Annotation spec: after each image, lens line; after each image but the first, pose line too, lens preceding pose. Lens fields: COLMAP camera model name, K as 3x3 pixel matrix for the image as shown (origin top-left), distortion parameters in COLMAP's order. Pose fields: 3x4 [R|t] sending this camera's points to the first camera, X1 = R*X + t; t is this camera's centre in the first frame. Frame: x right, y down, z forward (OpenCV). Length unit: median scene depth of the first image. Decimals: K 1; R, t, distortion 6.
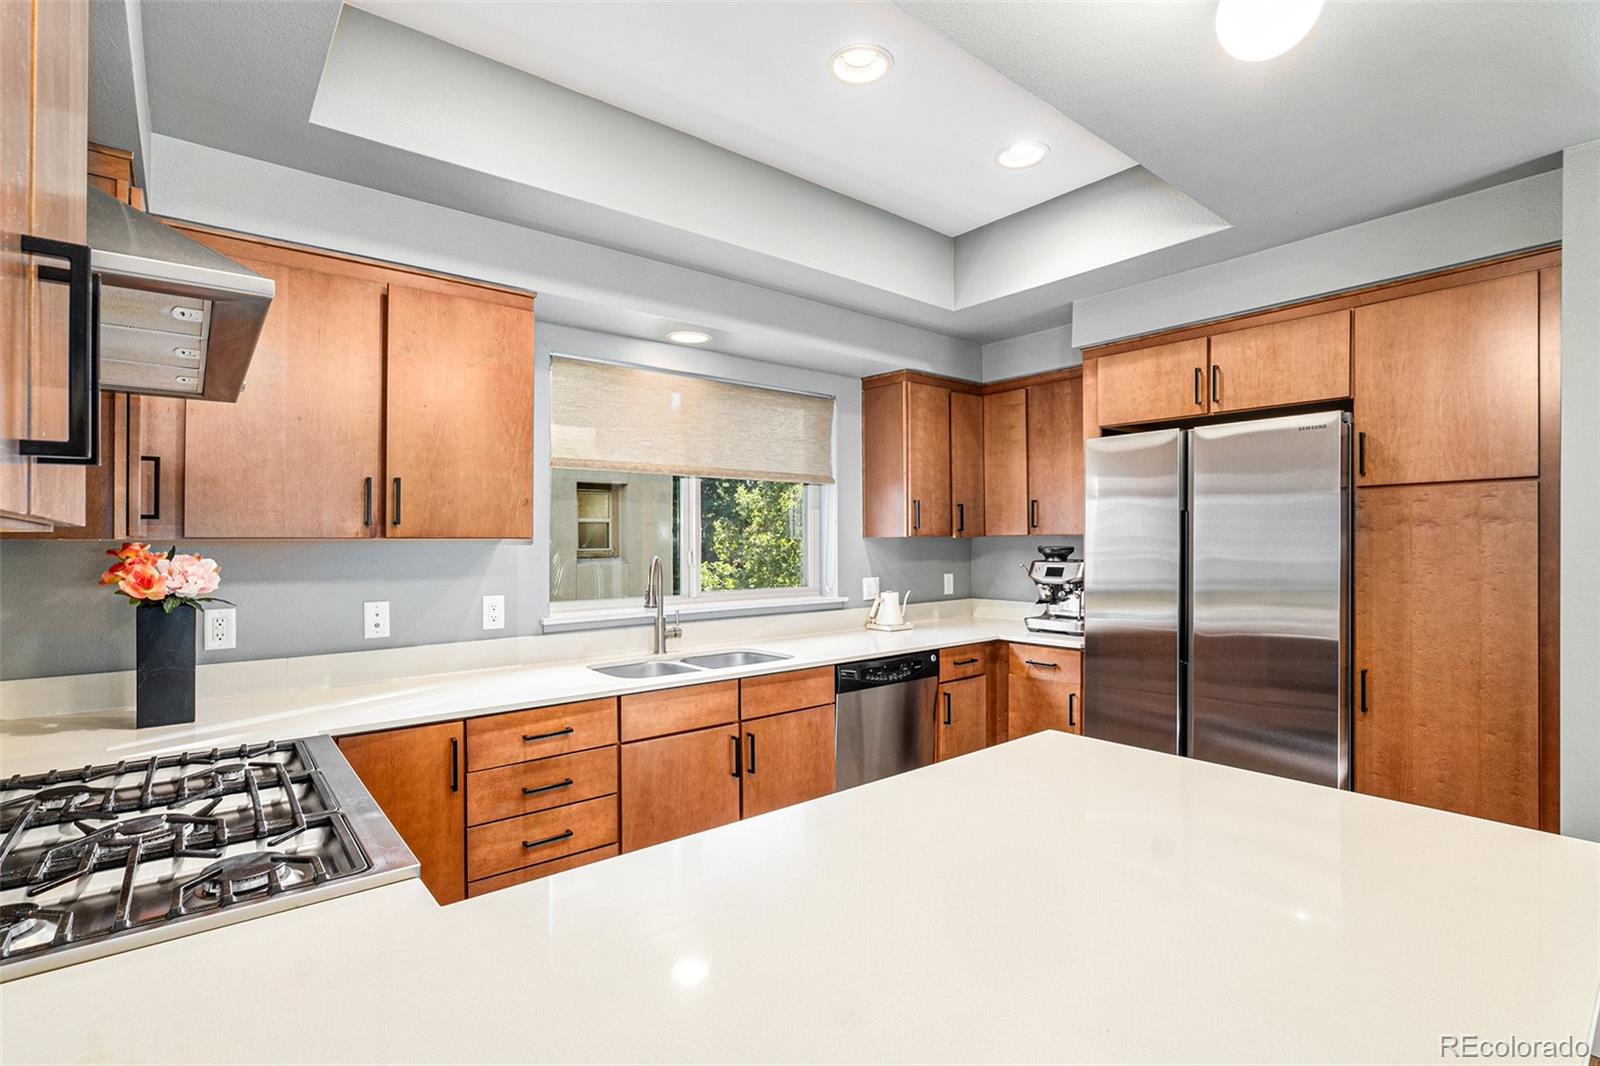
lens RADIAL K [[746.1, 0, 793.9], [0, 746.1, 535.2], [0, 0, 1]] dist [-0.010144, 0.003520]
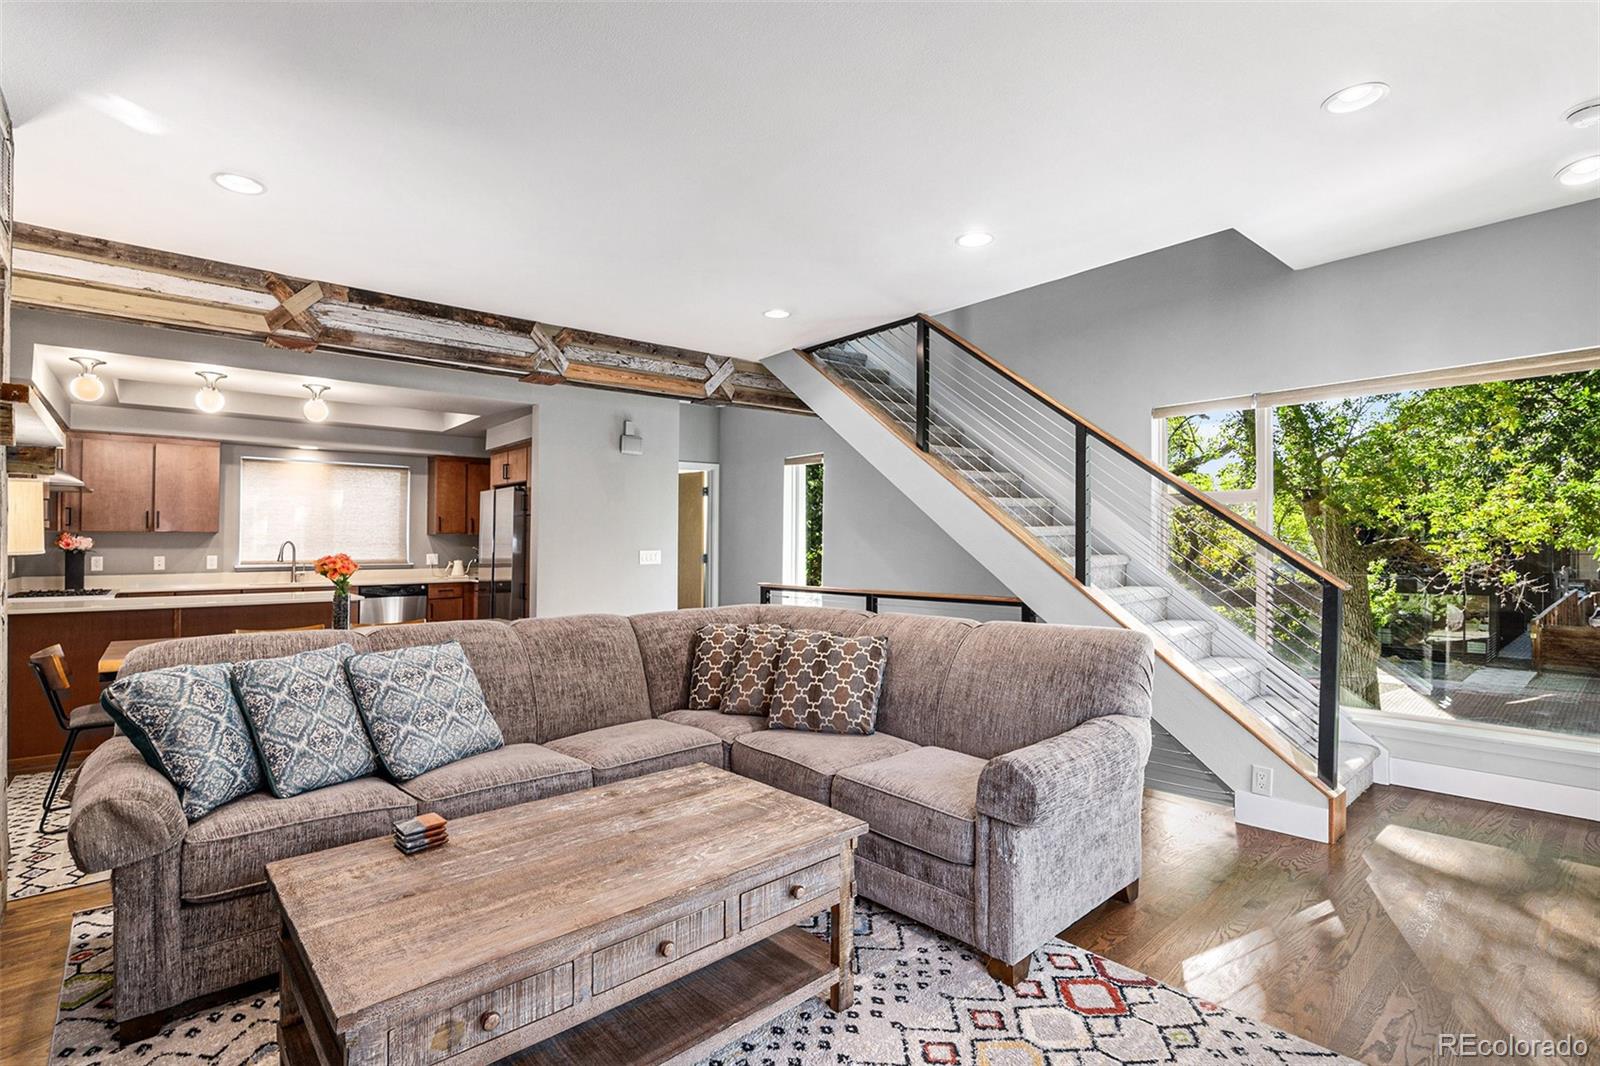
lens RADIAL K [[746.1, 0, 760.7], [0, 746.1, 536.9], [0, 0, 1]] dist [-0.010144, 0.003520]
pose [[0.999983, 0.004963, 0.003213, 1.420613], [-0.004955, 0.999984, -0.002759, 0.015571], [-0.003227, 0.002744, 0.999991, -1.492024]]
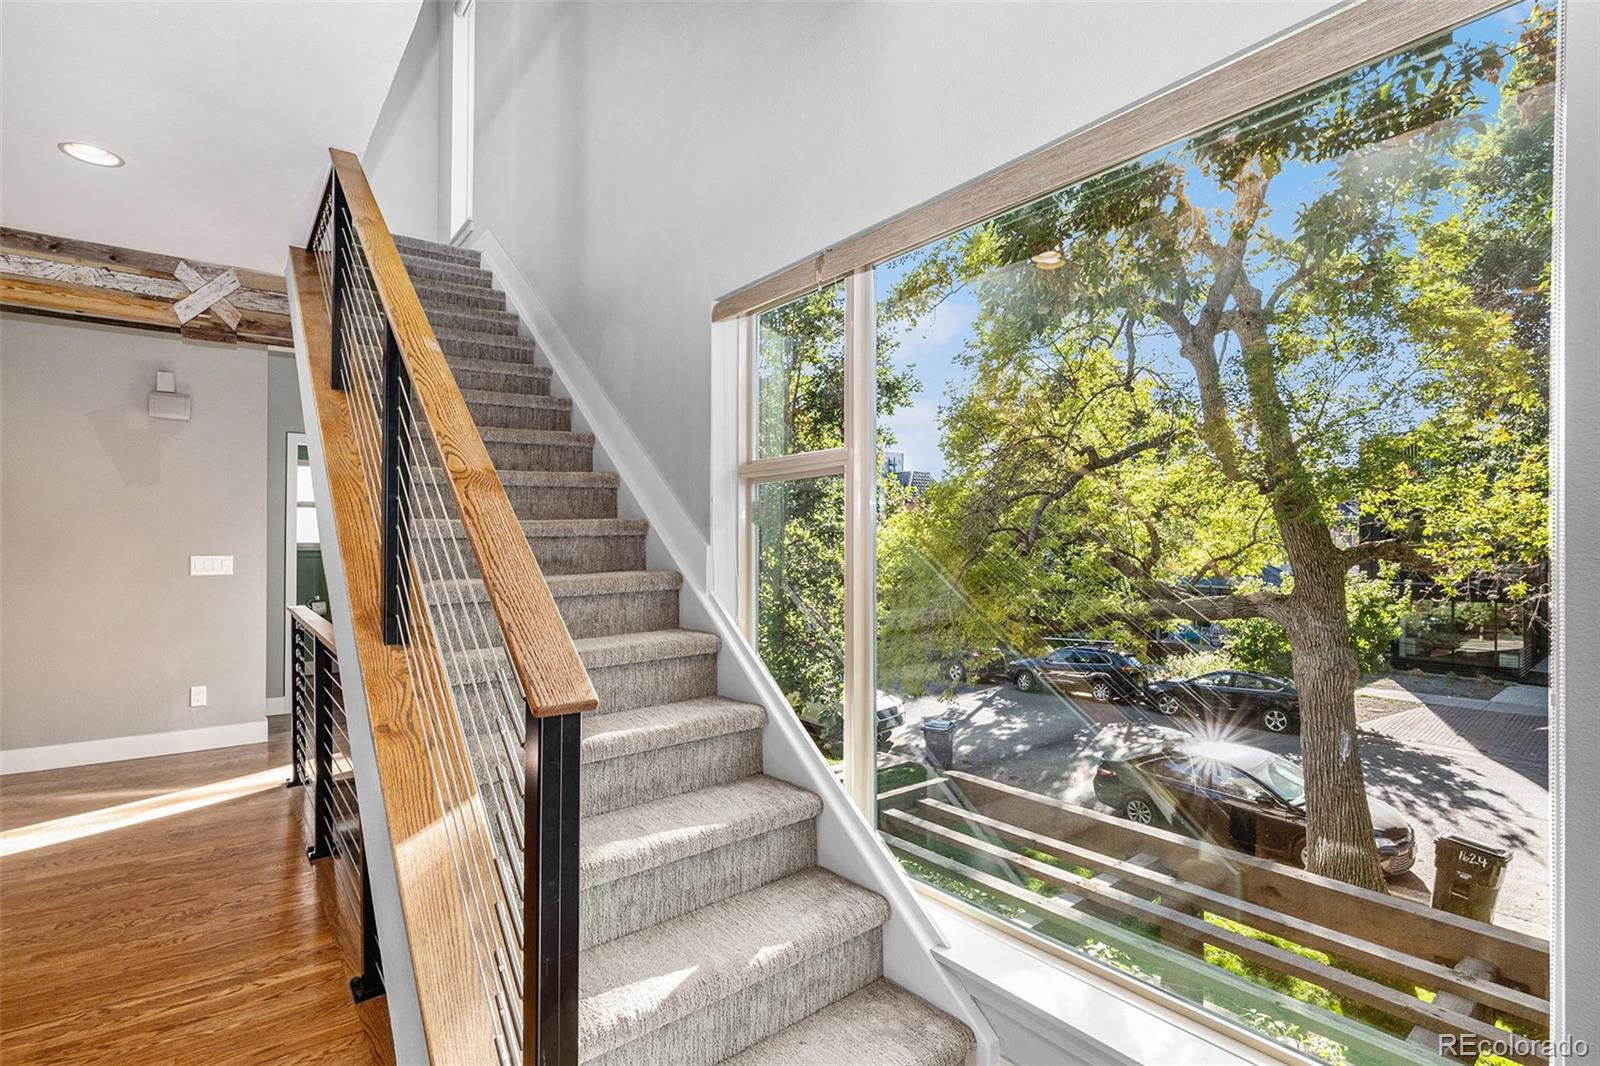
lens RADIAL K [[746.1, 0, 736.7], [0, 746.1, 536.7], [0, 0, 1]] dist [-0.010144, 0.003520]
pose [[0.999200, 0.005753, -0.039579, 2.371251], [-0.005974, 0.999967, -0.005480, 0.011881], [0.039546, 0.005712, 0.999201, -0.718511]]
